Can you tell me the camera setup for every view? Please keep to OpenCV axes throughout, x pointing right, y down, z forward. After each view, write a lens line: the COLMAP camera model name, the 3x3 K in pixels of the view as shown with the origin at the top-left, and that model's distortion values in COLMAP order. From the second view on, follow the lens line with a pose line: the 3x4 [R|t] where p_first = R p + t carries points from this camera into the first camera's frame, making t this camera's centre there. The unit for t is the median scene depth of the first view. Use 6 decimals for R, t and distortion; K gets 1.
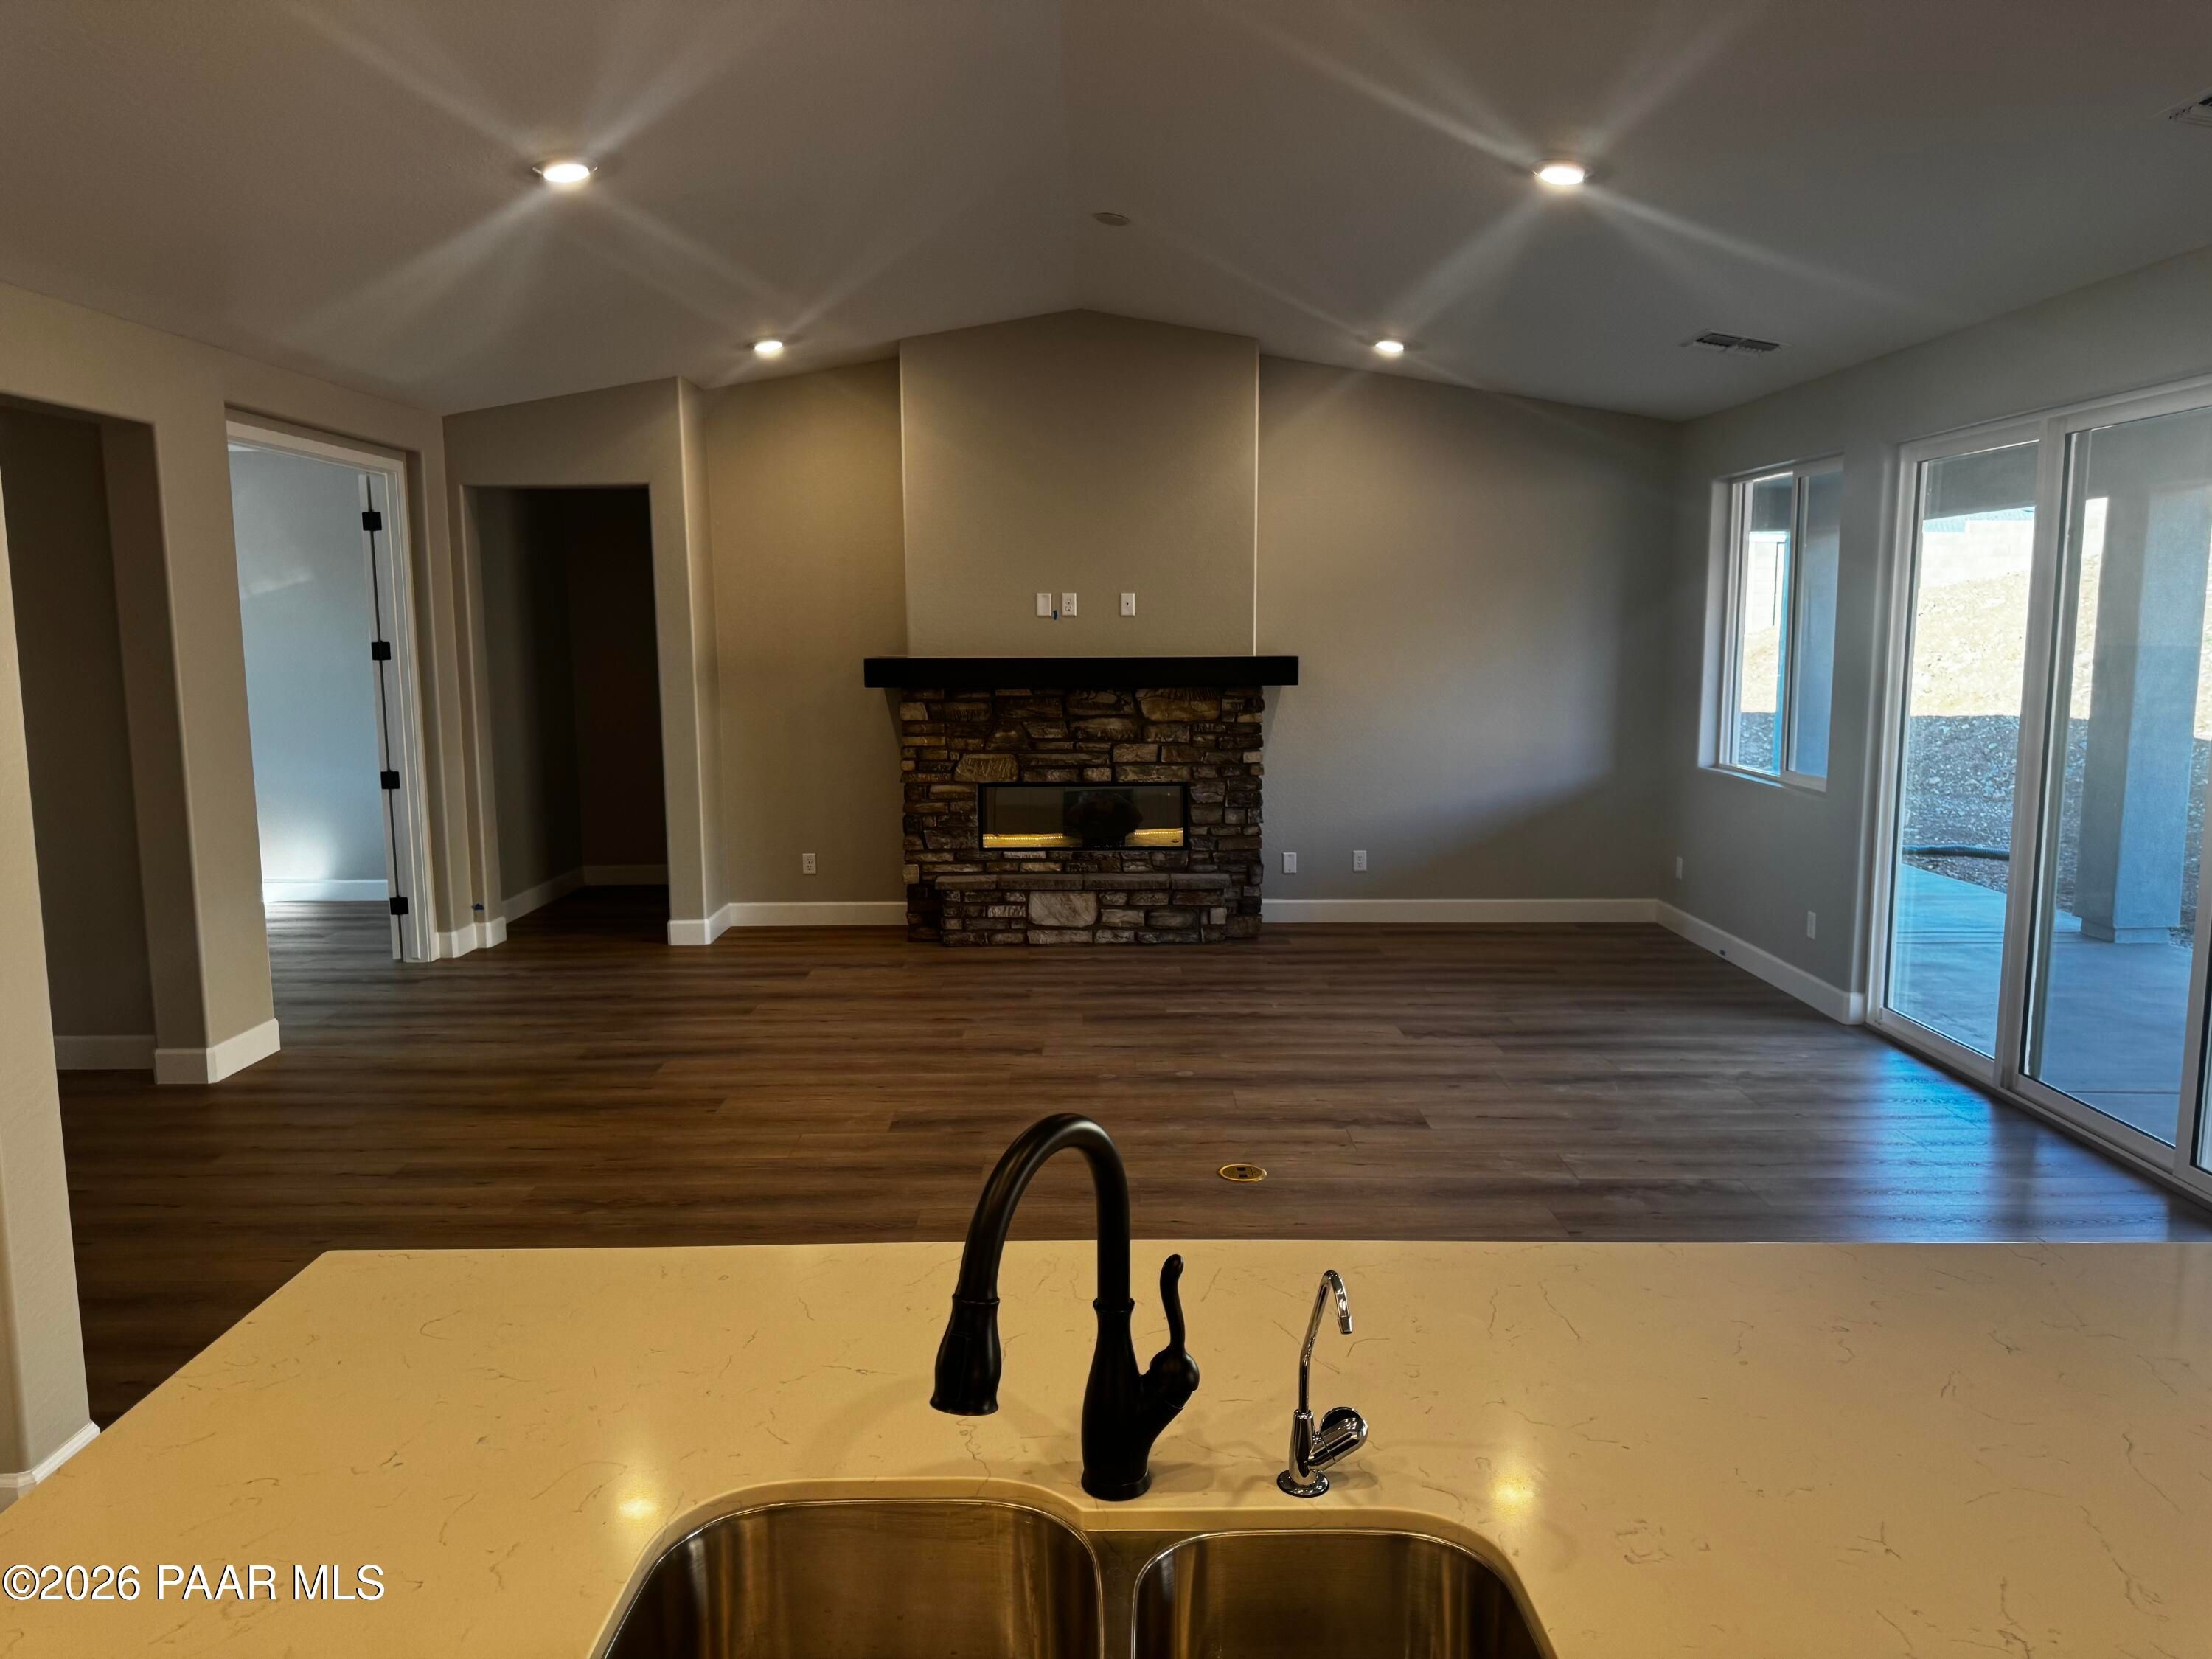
lens RADIAL K [[1534.3, 0, 1097.4], [0, 1534.3, 850.7], [0, 0, 1]] dist [0.040278, -0.022695]
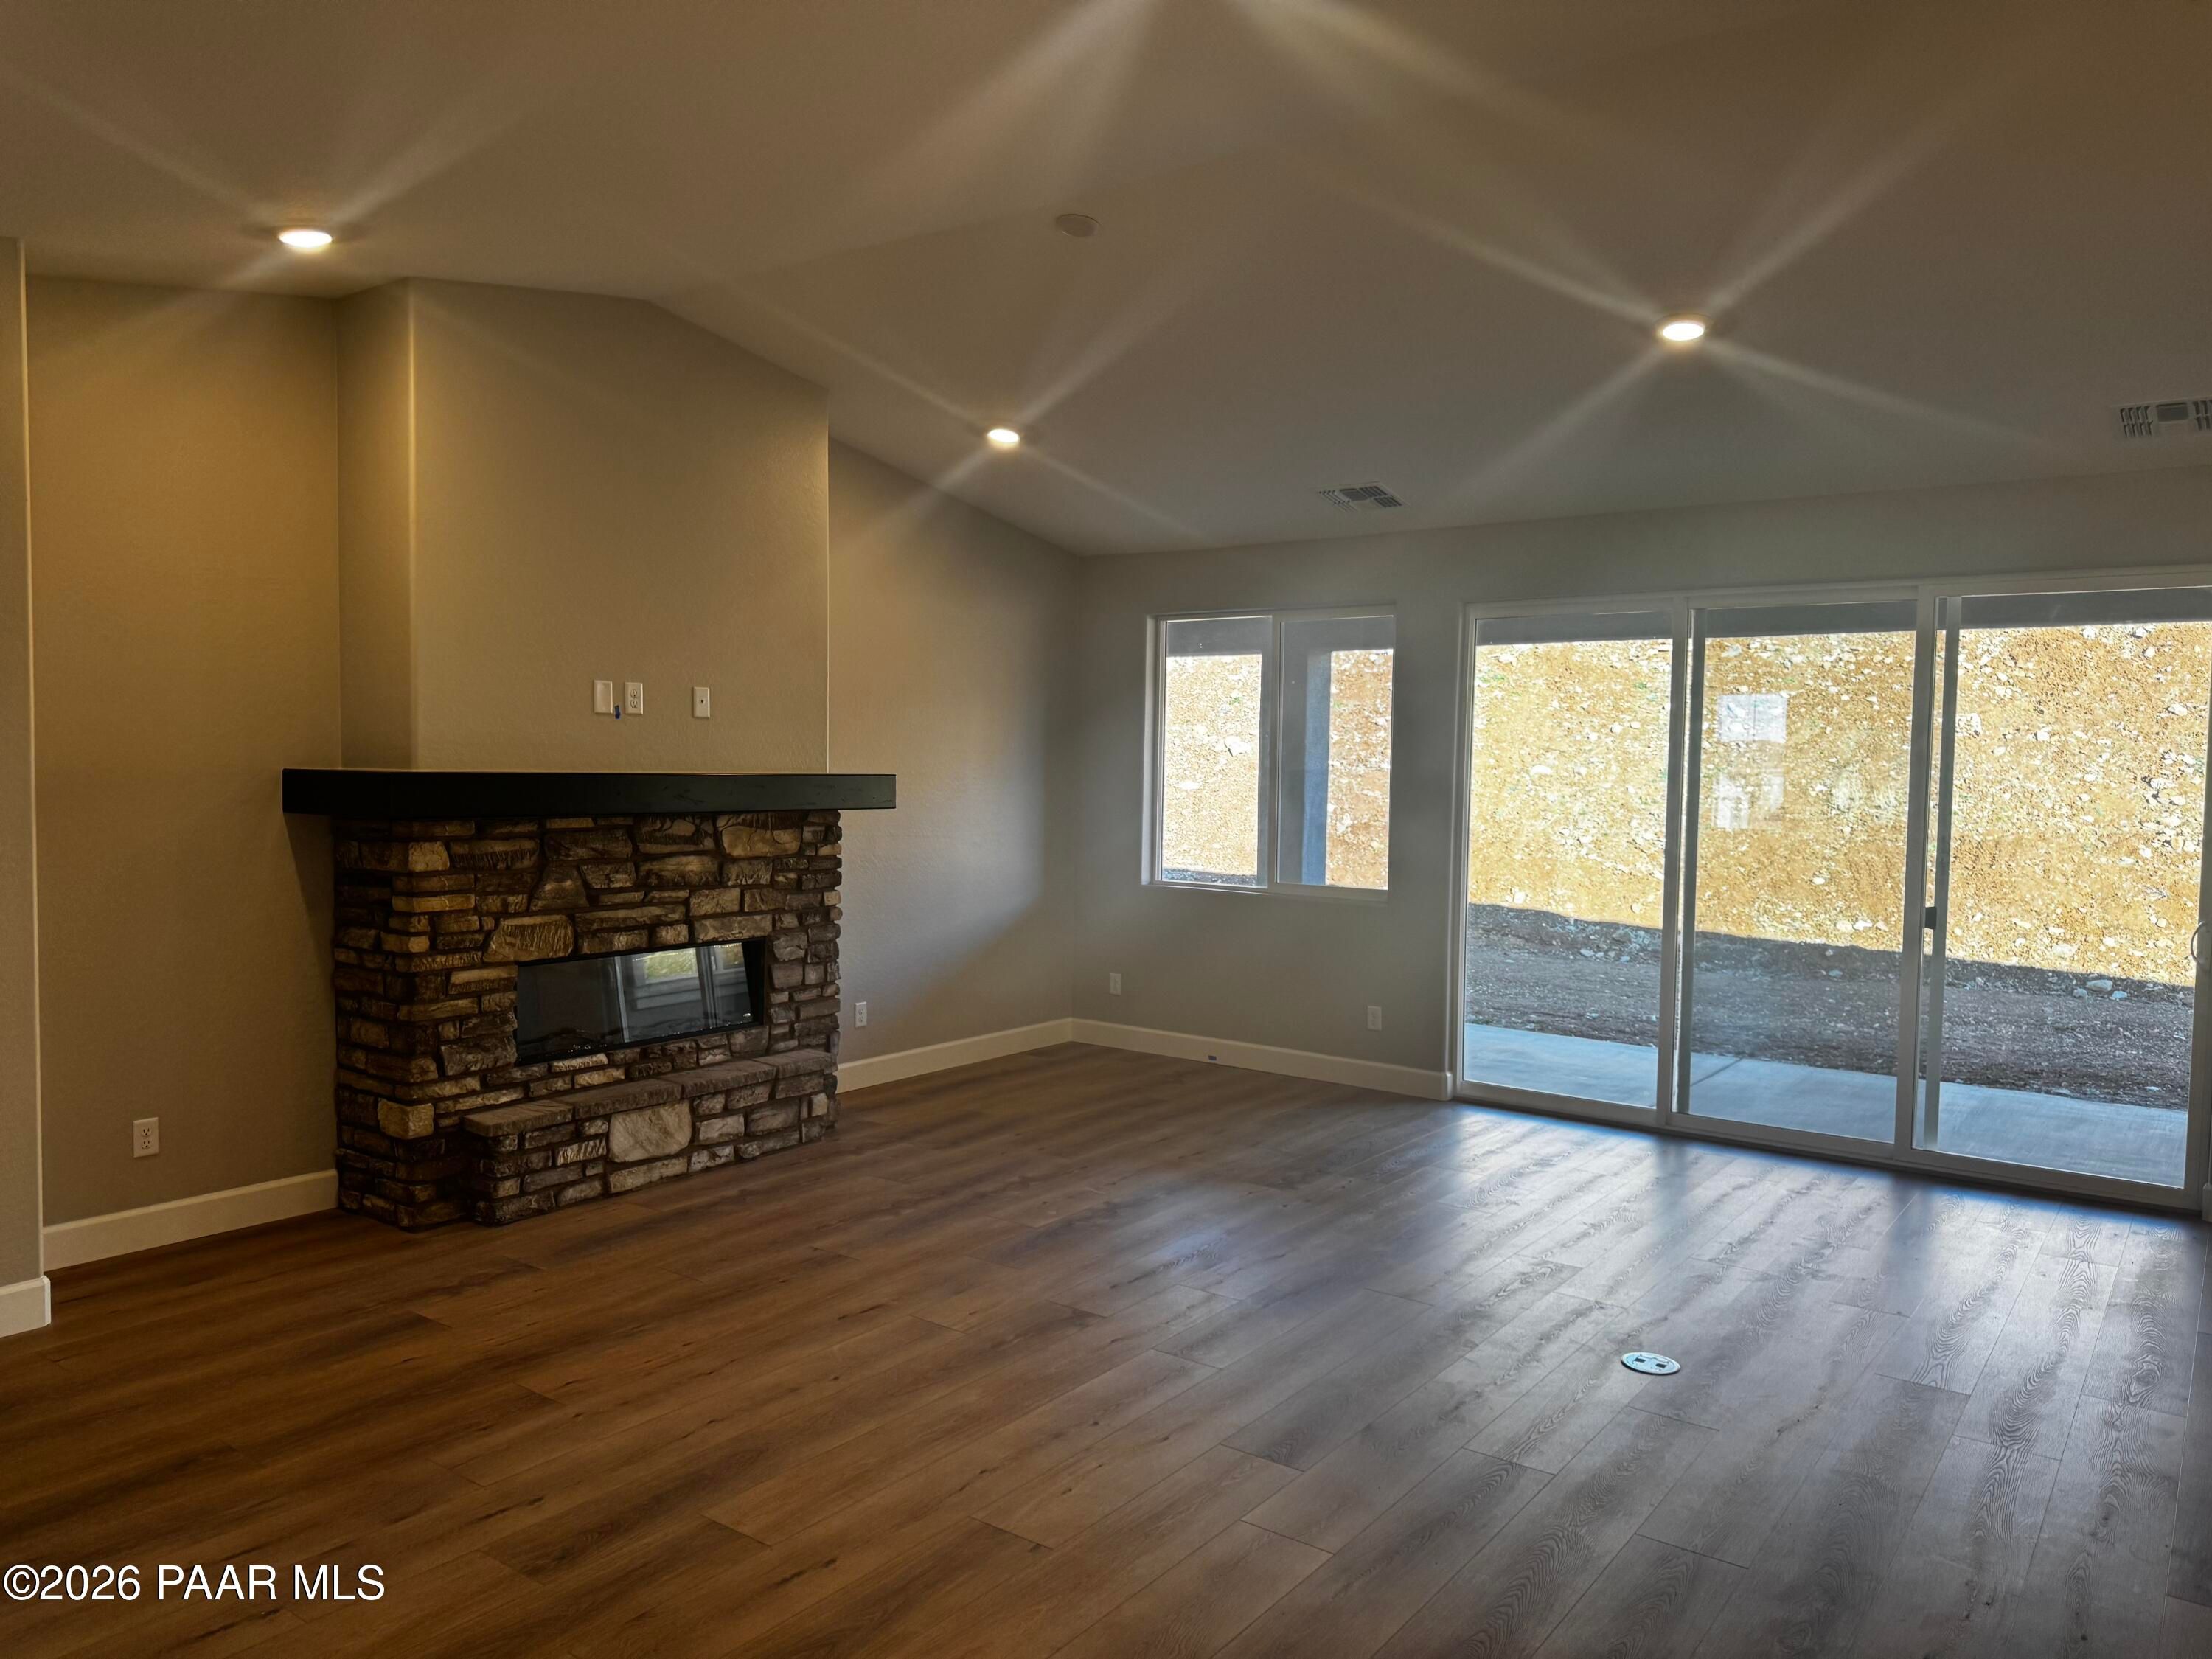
lens RADIAL K [[1579.7, 0, 1109.8], [0, 1579.7, 816.2], [0, 0, 1]] dist [0.031161, -0.016813]
pose [[0.596295, -0.017933, 0.802565, -0.471748], [0.096096, 0.994156, -0.049184, -0.048876], [-0.796993, 0.106451, 0.594533, 0.393405]]
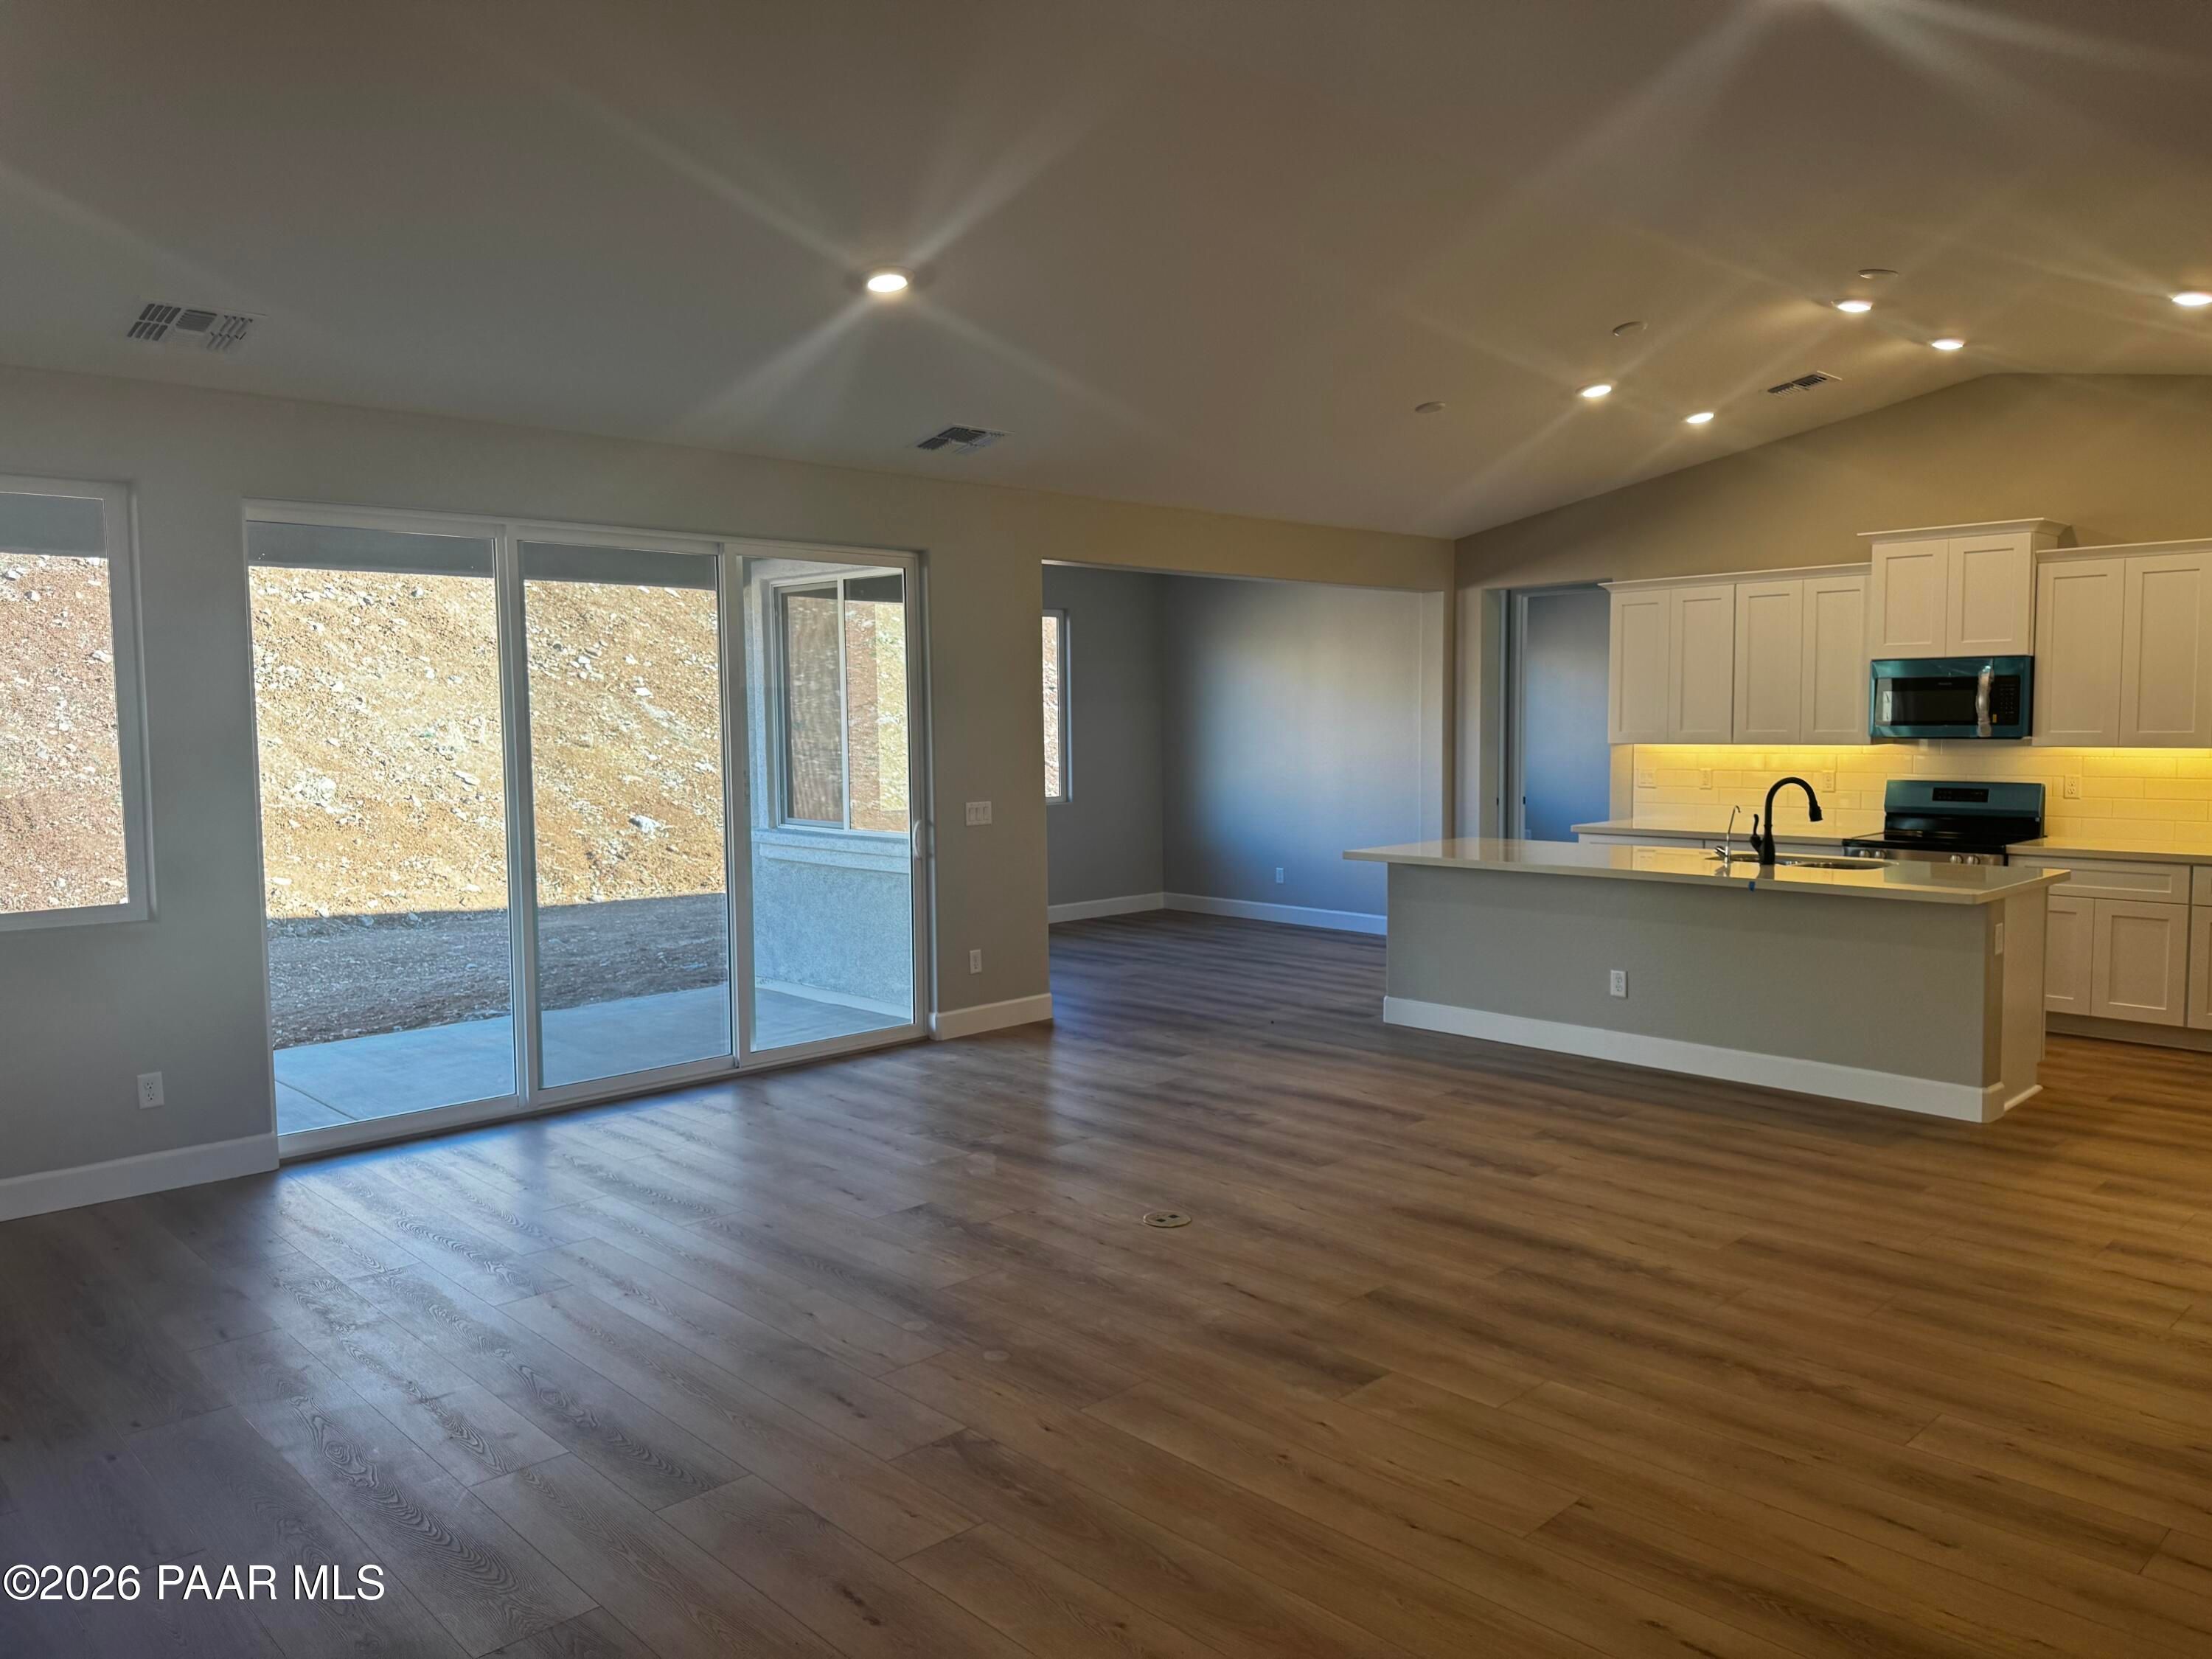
lens RADIAL K [[1534.3, 0, 1085.4], [0, 1534.3, 829.3], [0, 0, 1]] dist [0.040278, -0.022695]
pose [[-0.688108, -0.042439, 0.724367, -0.351678], [0.113978, 0.979574, 0.165664, -0.130013], [-0.716601, 0.196557, -0.669215, 0.977313]]
